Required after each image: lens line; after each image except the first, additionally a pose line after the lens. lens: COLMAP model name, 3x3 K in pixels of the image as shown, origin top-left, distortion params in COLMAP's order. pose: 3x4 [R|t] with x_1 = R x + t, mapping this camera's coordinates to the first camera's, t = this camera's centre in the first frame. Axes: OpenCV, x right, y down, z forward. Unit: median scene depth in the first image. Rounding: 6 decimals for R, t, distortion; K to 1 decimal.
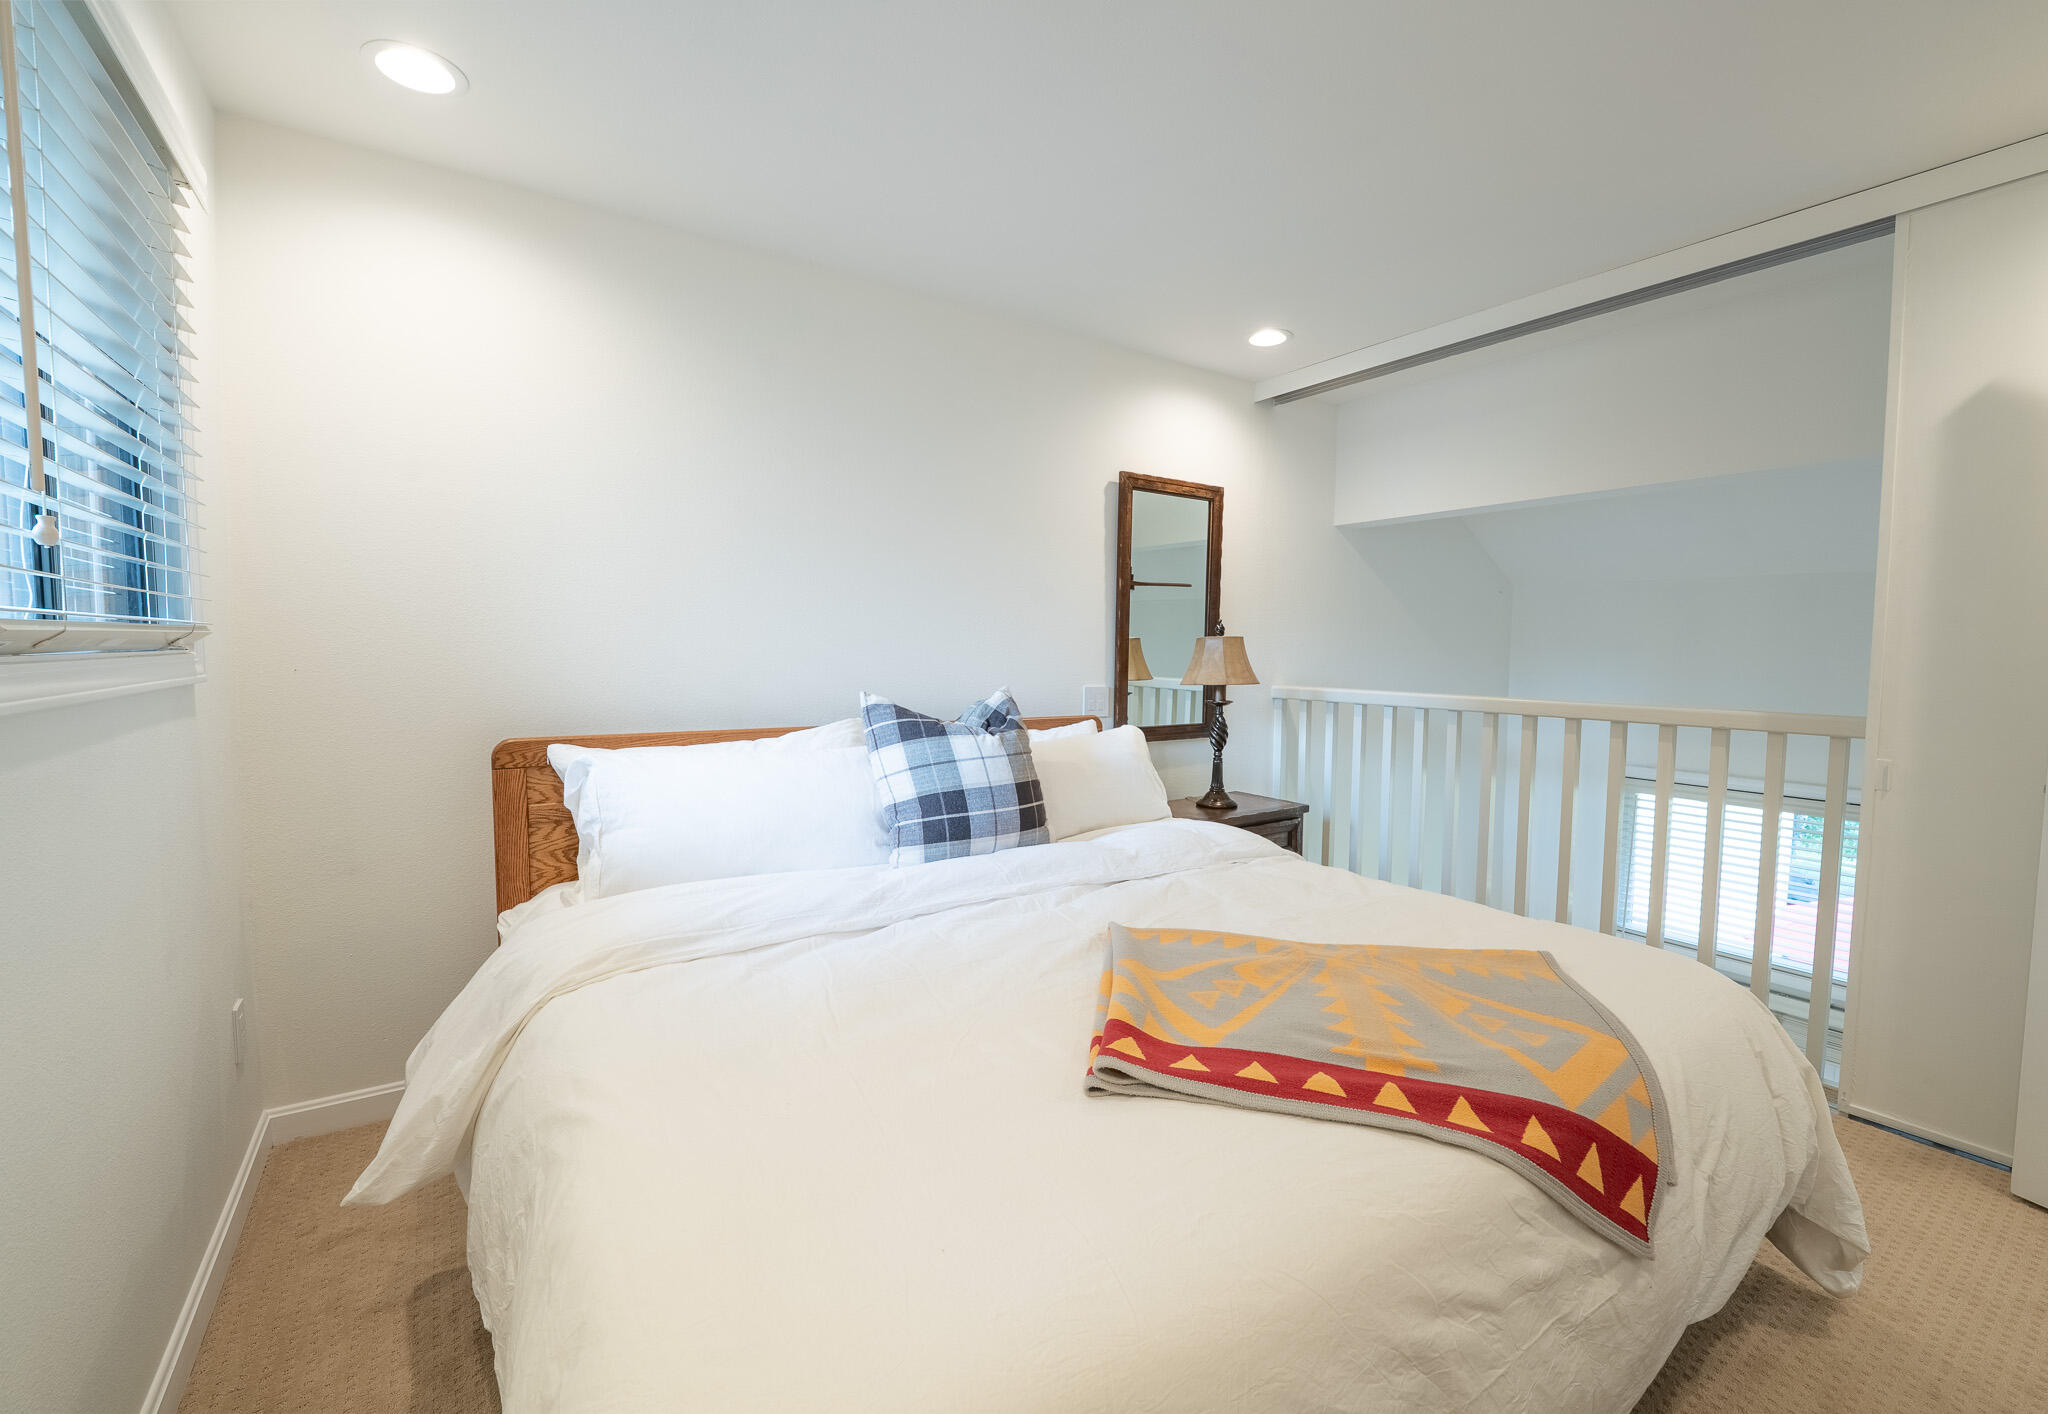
lens RADIAL K [[859.6, 0, 1024.0], [0, 859.6, 707.0], [0, 0, 1]] dist [-0.001145, -0.000073]
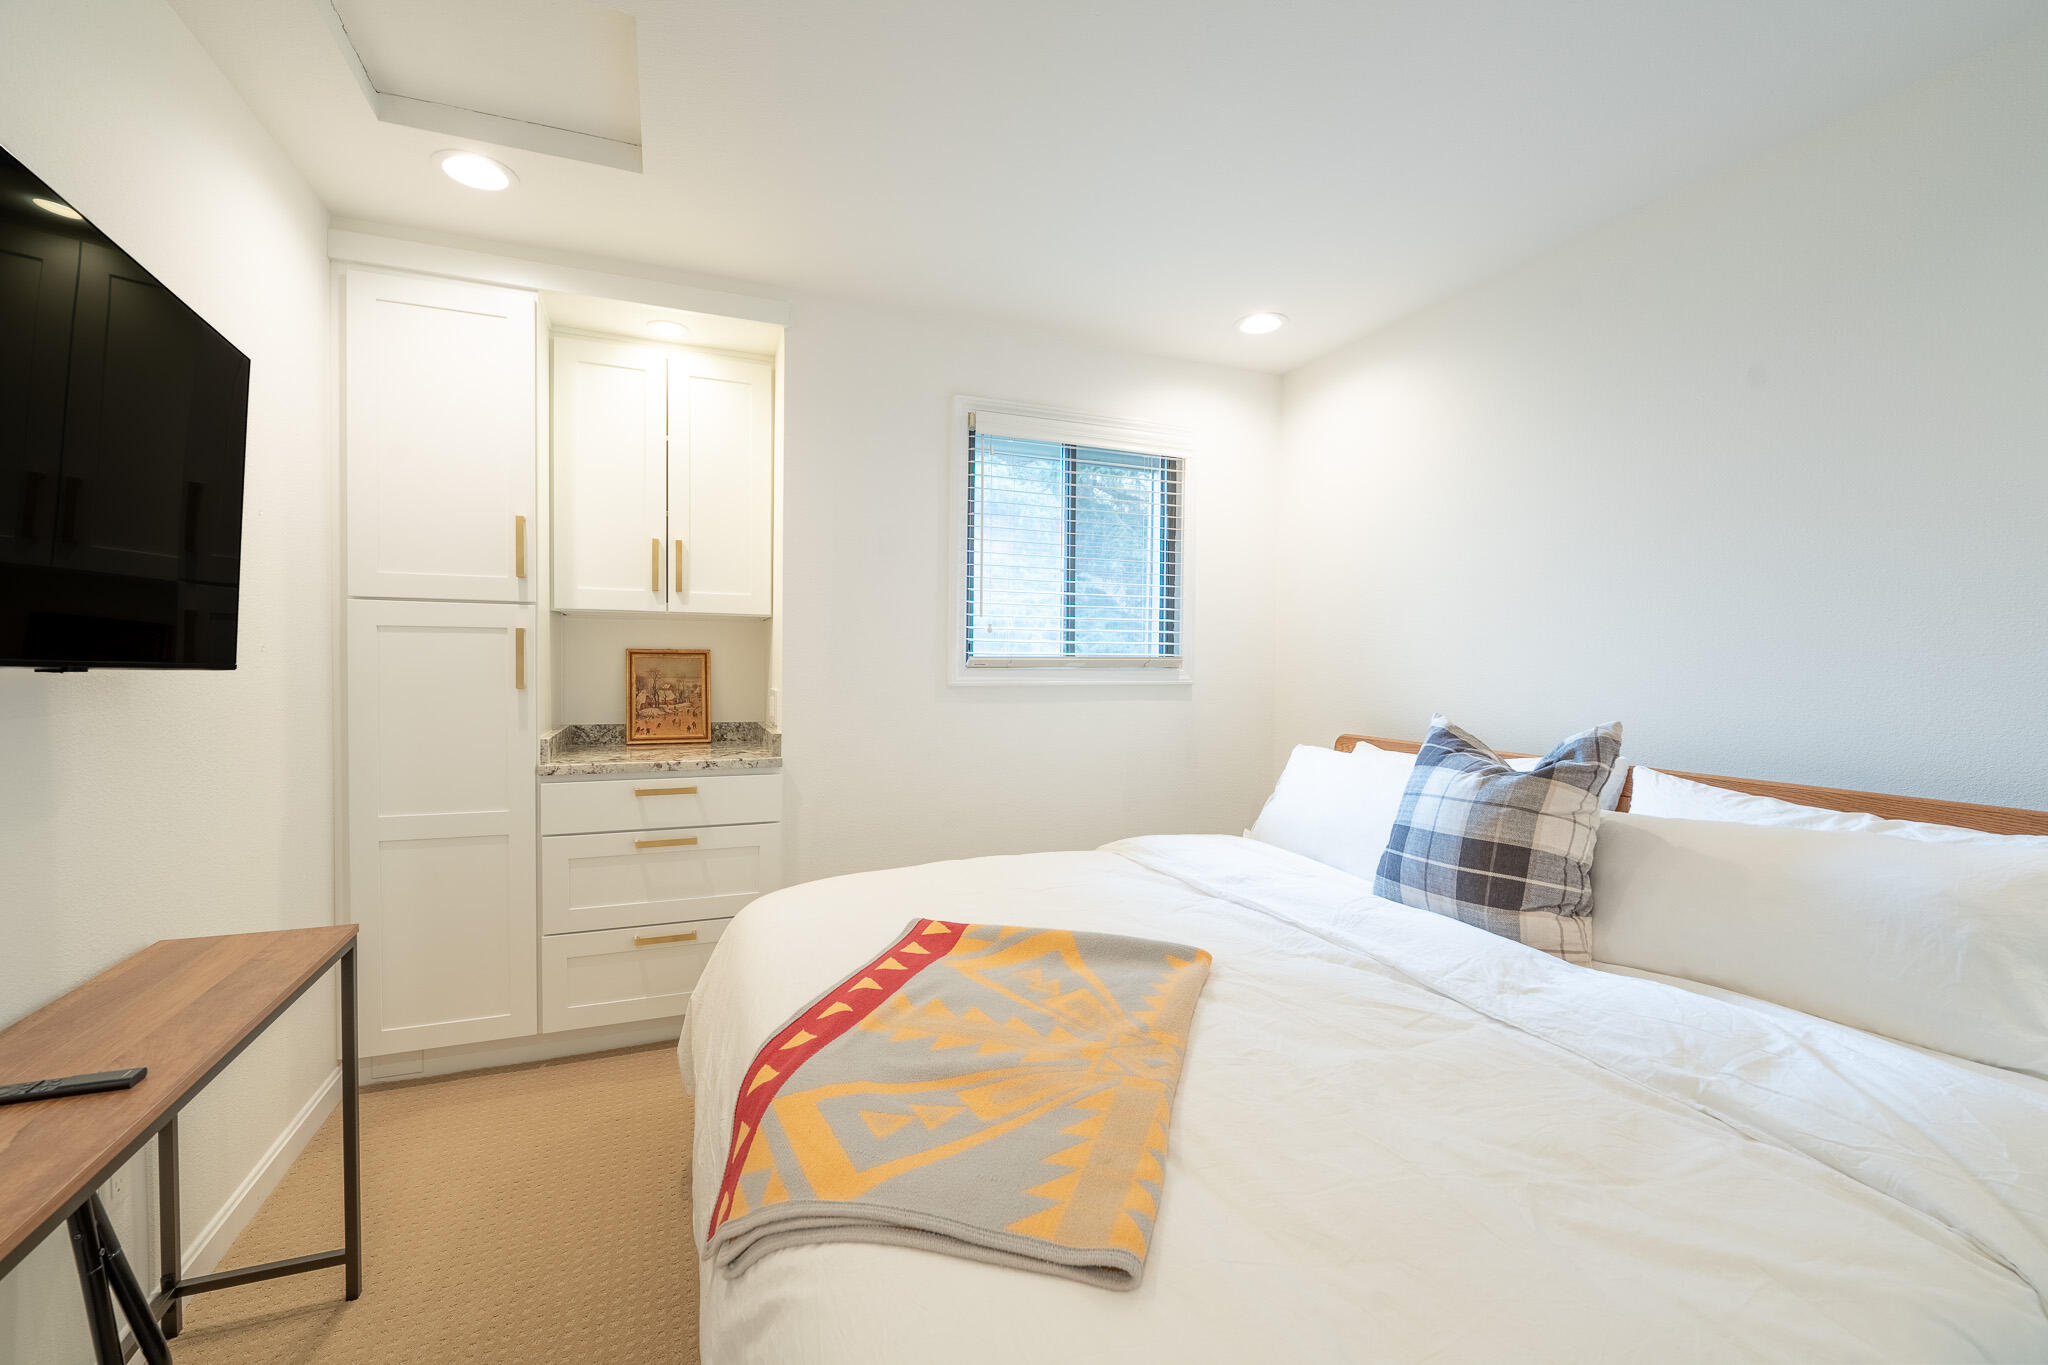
lens RADIAL K [[841.7, 0, 1024.0], [0, 841.7, 682.5], [0, 0, 1]] dist [0.000530, 0.000011]
pose [[-0.192039, -0.003221, -0.981382, 0.837230], [-0.092167, 0.995634, 0.014768, -0.024054], [0.977050, 0.093287, -0.191498, 0.784725]]
